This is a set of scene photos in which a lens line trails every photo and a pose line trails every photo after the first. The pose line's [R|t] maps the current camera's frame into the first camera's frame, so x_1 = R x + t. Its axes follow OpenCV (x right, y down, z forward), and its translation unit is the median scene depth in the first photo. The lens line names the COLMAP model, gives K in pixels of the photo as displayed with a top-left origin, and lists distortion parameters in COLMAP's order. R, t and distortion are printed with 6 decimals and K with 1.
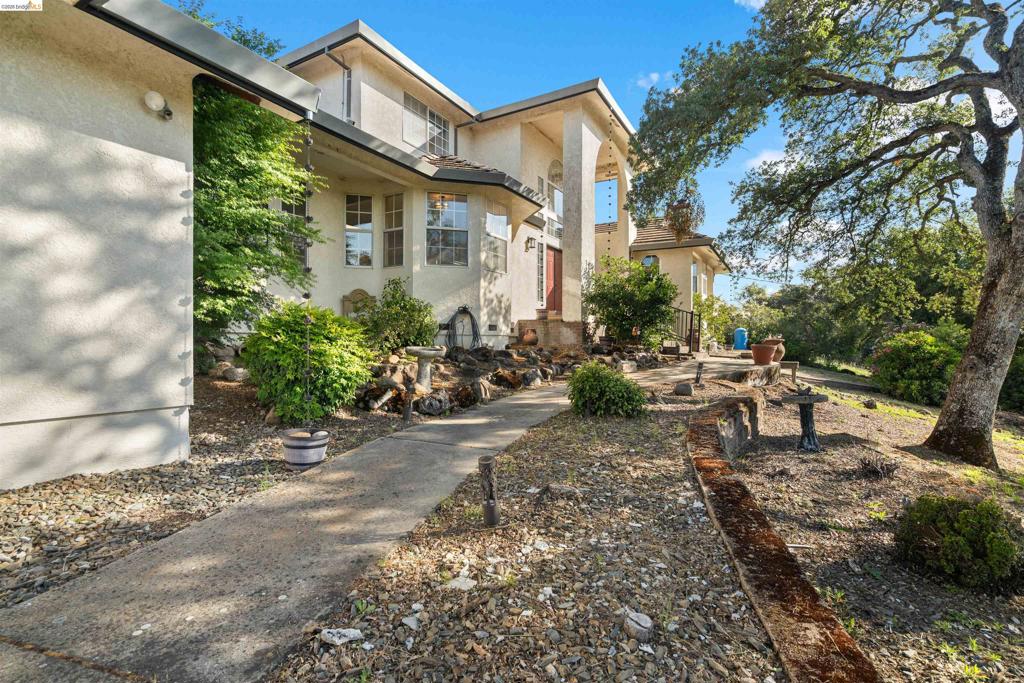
lens RADIAL K [[471.0, 0, 508.4], [0, 471.0, 334.3], [0, 0, 1]] dist [-0.001346, -0.000268]
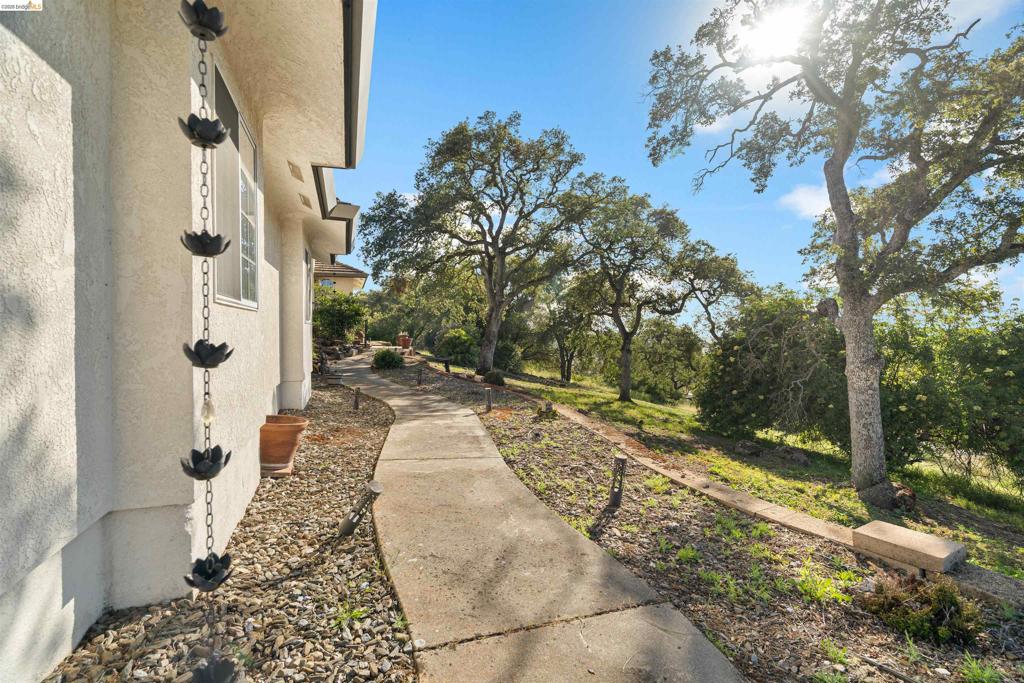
lens RADIAL K [[471.0, 0, 508.4], [0, 471.0, 334.3], [0, 0, 1]] dist [-0.001346, -0.000268]
pose [[0.650012, -0.019581, 0.759671, -0.629000], [0.007642, 0.999786, 0.019232, -0.026713], [-0.759885, -0.006696, 0.650023, -0.550842]]
